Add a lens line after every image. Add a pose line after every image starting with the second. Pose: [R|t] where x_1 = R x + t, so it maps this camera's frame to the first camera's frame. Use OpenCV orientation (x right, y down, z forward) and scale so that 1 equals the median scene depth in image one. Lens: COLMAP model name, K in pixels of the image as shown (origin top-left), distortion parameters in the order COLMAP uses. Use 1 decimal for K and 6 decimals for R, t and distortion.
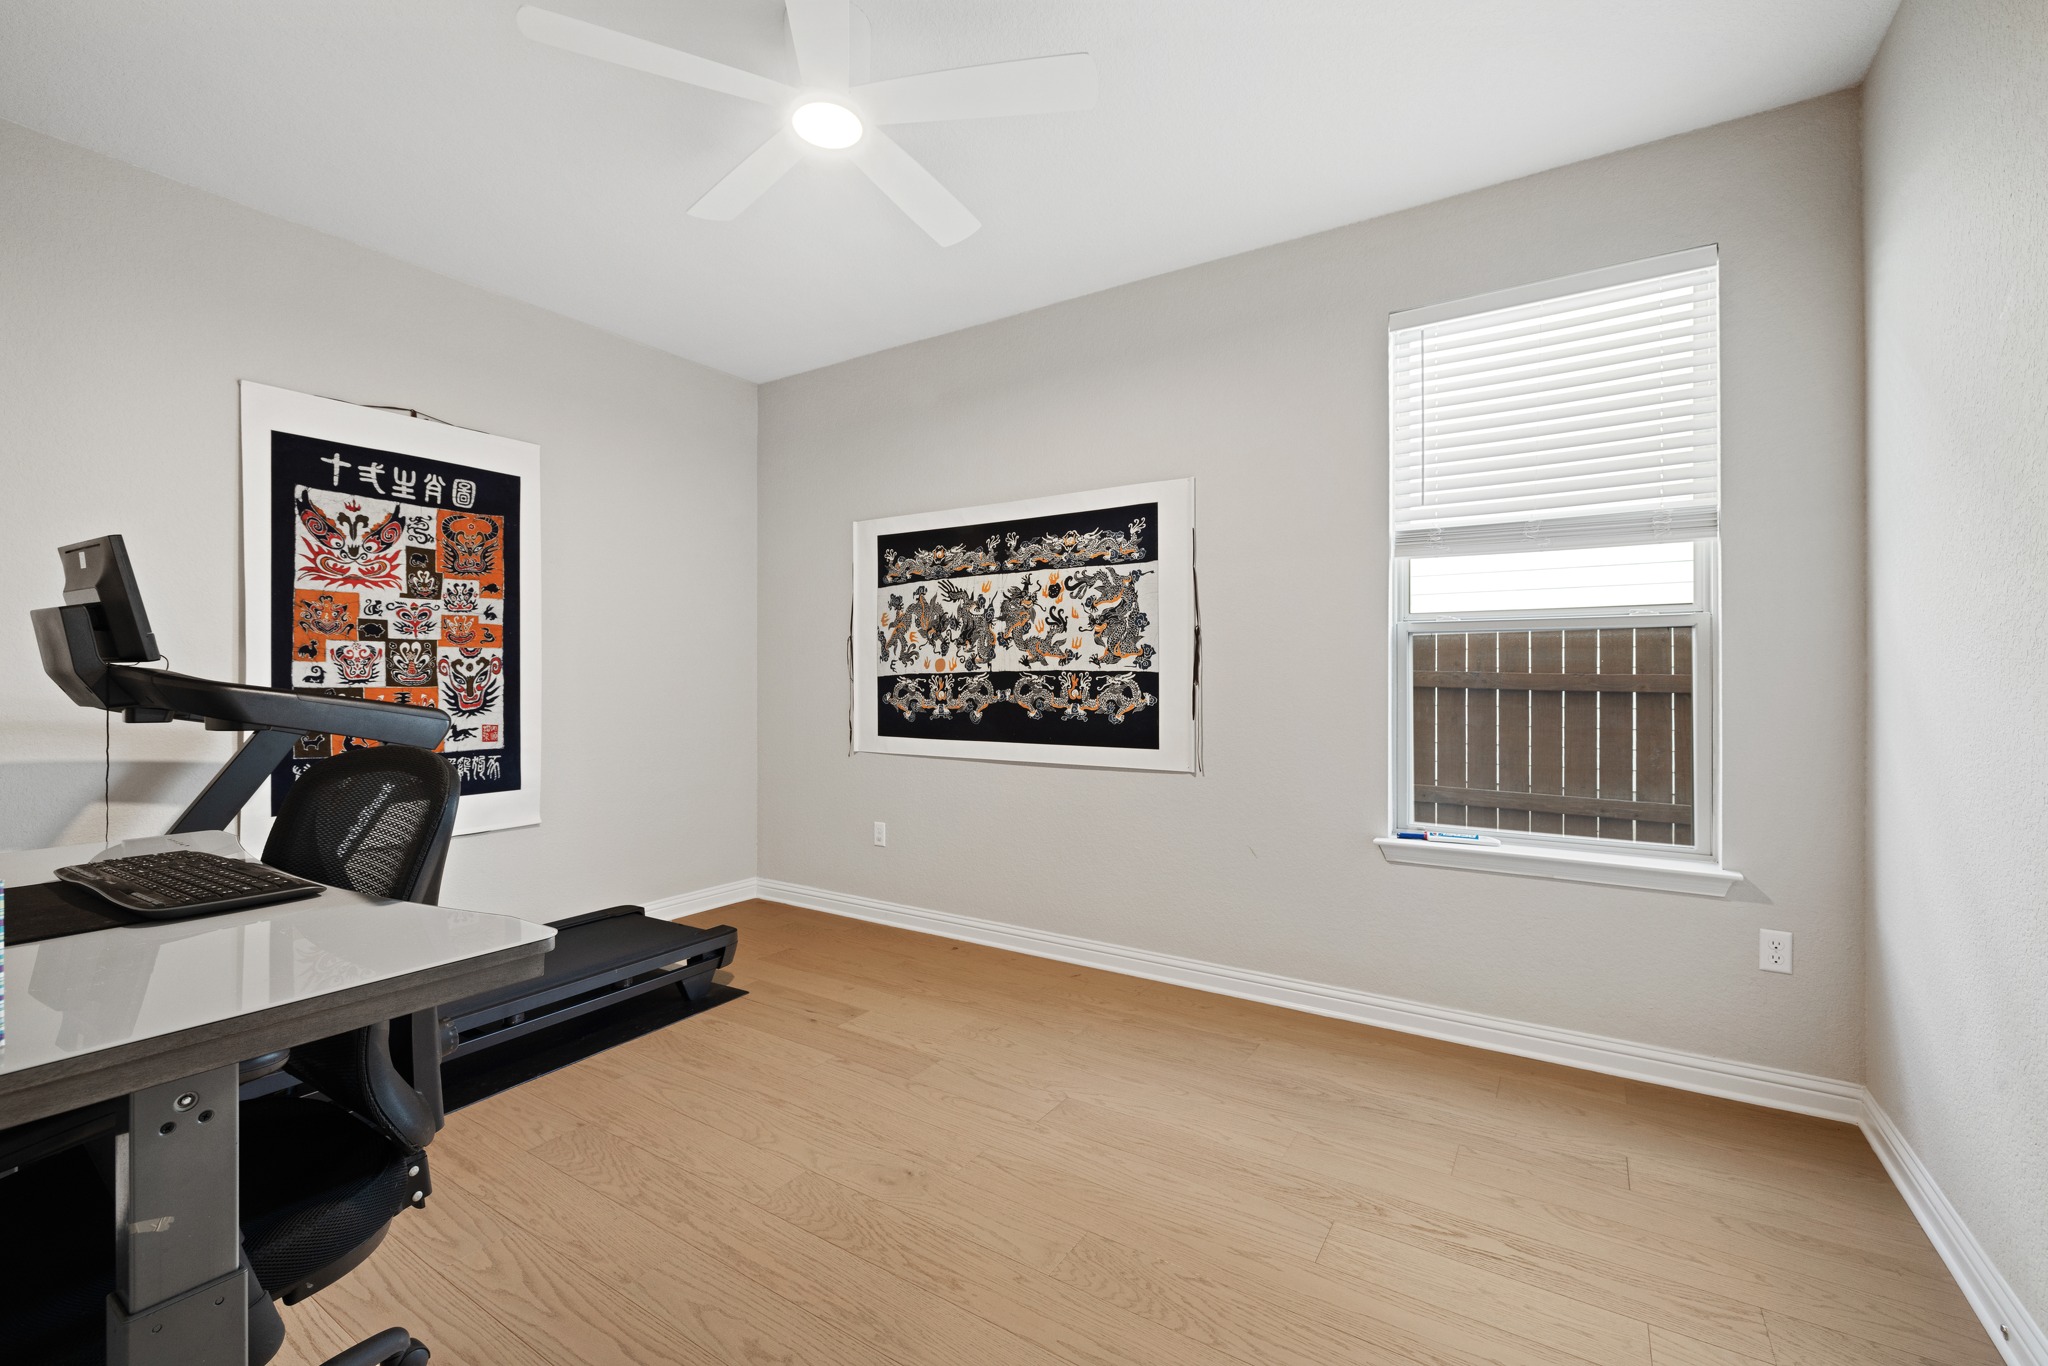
lens RADIAL K [[863.3, 0, 1023.8], [0, 863.3, 678.1], [0, 0, 1]] dist [-0.000119, 0.000032]
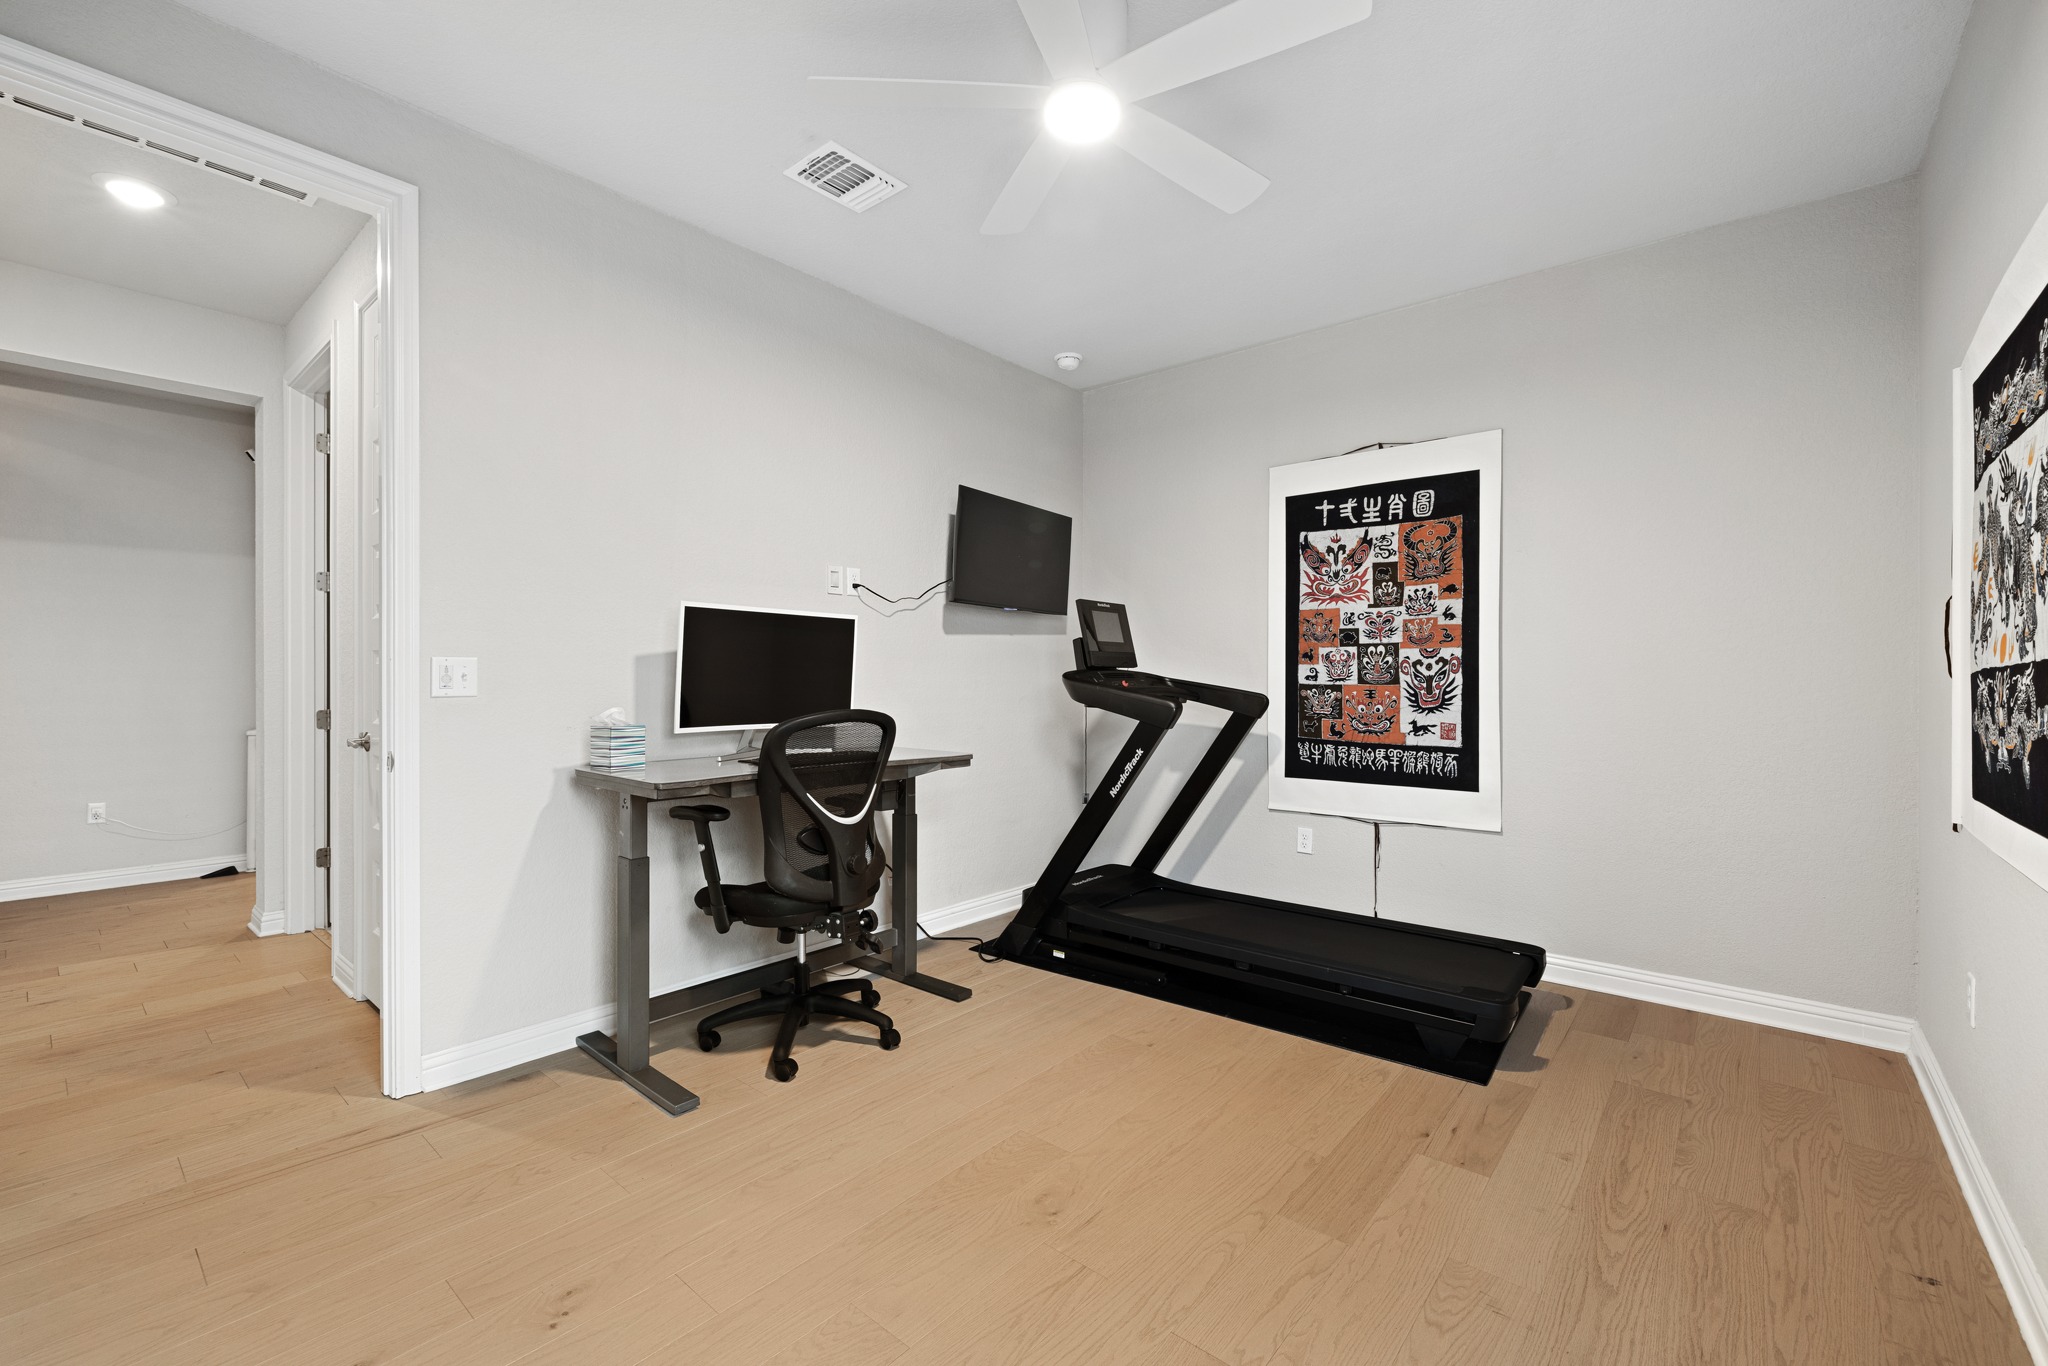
lens RADIAL K [[863.3, 0, 1023.3], [0, 863.3, 679.4], [0, 0, 1]] dist [-0.000119, 0.000032]
pose [[-0.133273, 0.002159, -0.991077, 0.477271], [-0.003881, 0.999989, 0.002700, 0.001752], [0.991072, 0.004207, -0.133263, 0.664529]]
